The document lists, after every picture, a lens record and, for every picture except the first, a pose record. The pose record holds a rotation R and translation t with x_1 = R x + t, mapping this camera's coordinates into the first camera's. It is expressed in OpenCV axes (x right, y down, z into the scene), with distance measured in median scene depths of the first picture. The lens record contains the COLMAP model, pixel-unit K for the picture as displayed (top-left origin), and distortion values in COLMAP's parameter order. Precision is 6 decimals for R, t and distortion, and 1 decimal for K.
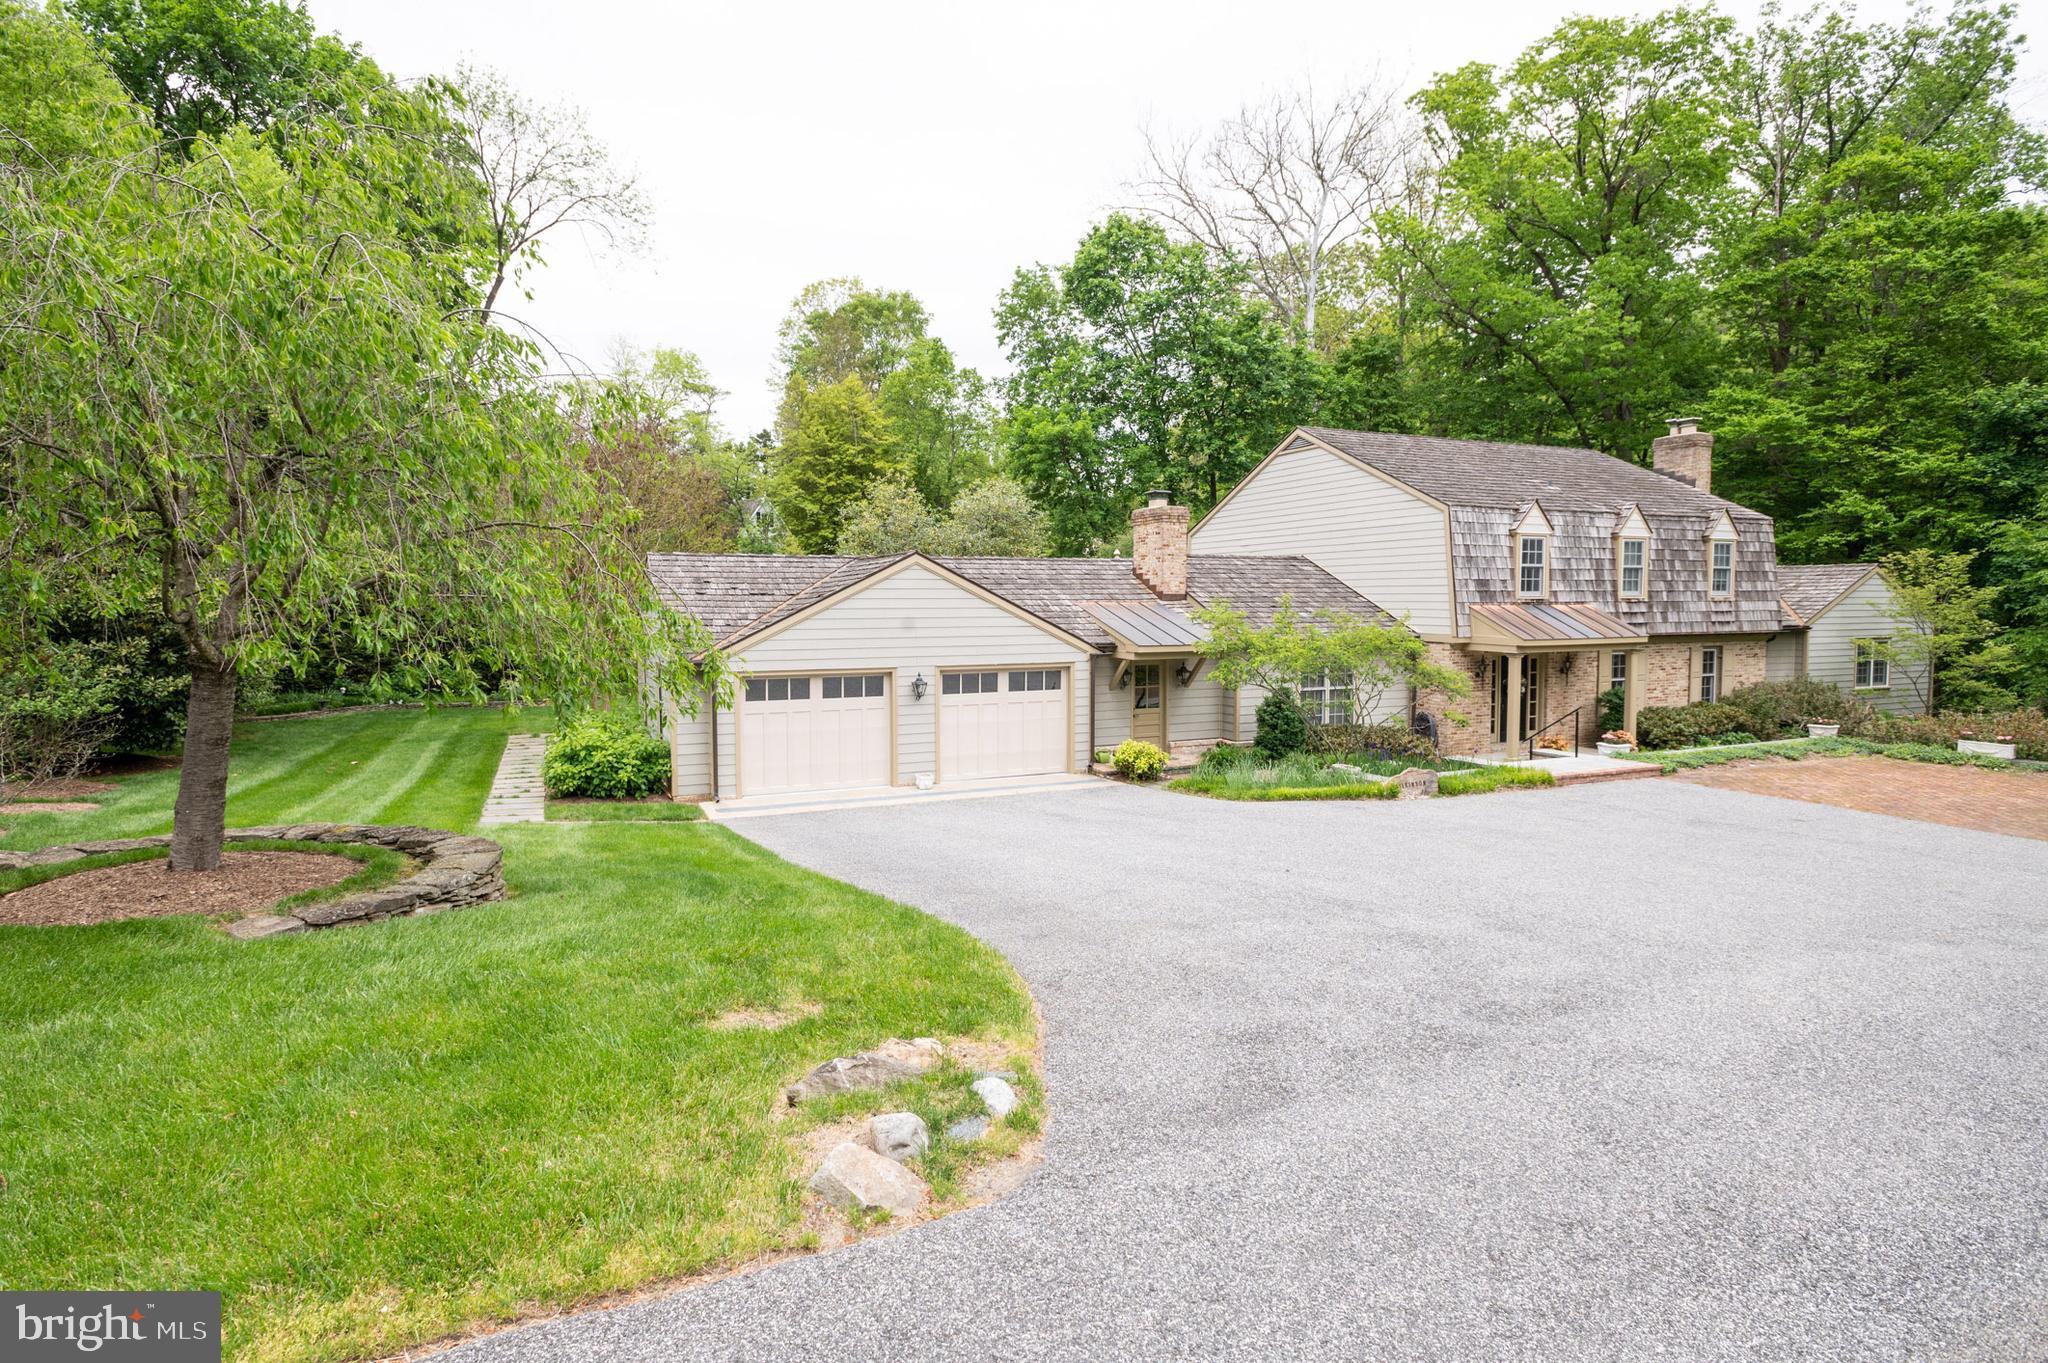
lens RADIAL K [[976.9, 0, 974.4], [0, 976.9, 641.8], [0, 0, 1]] dist [-0.005327, -0.001840]
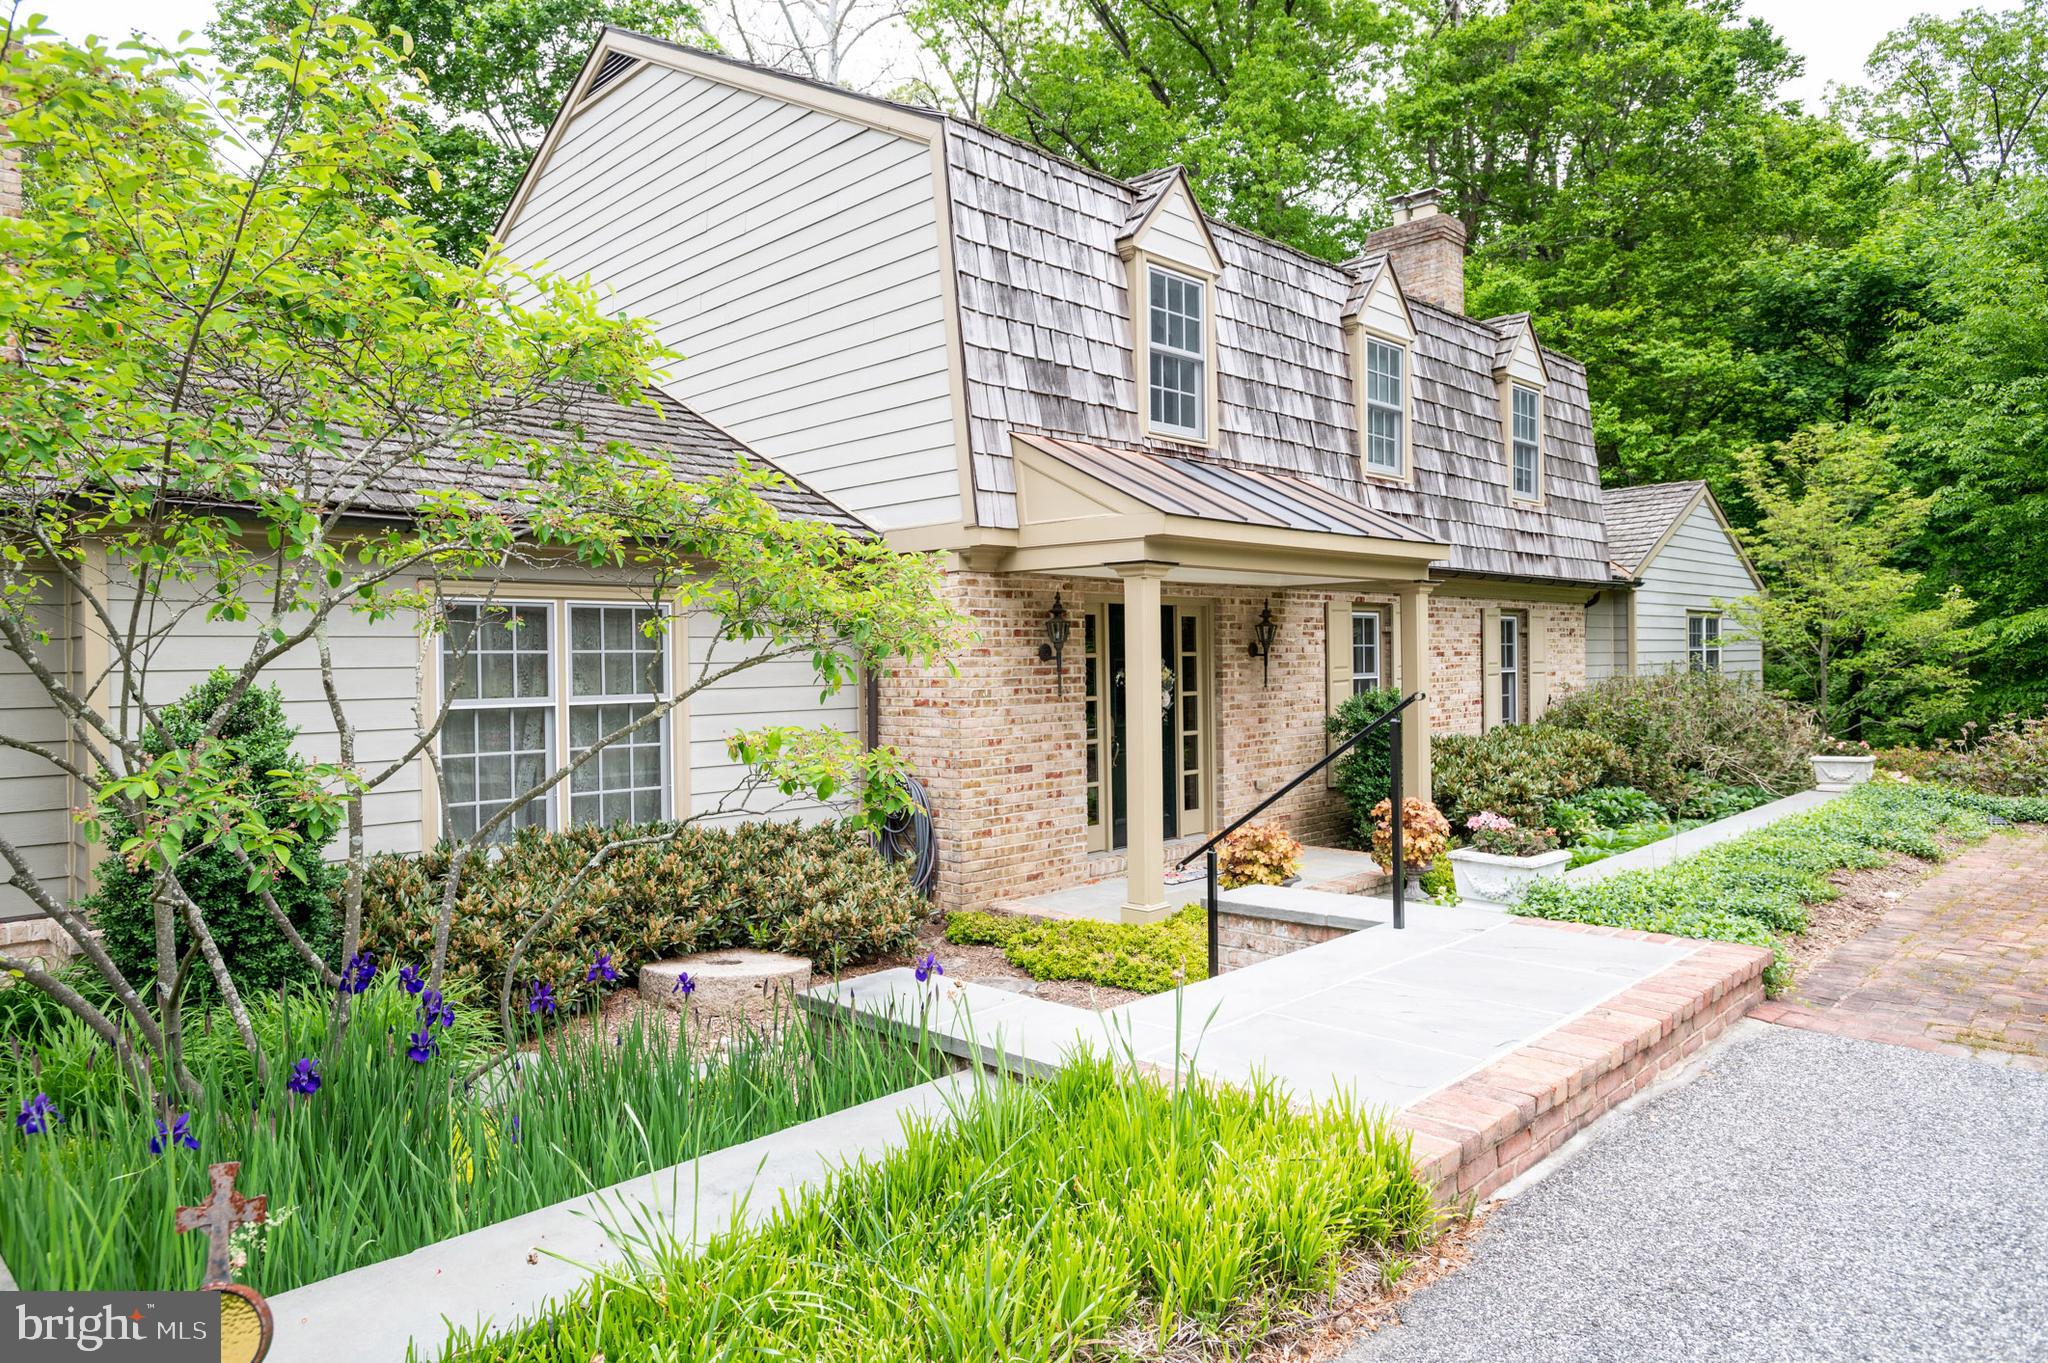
lens RADIAL K [[1262.3, 0, 1024.4], [0, 1262.3, 675.2], [0, 0, 1]] dist [0.007467, 0.001826]
pose [[0.916827, -0.016355, 0.398949, 0.319995], [0.030890, 0.999071, -0.030032, 0.051293], [-0.398087, 0.039858, 0.916481, 0.576803]]
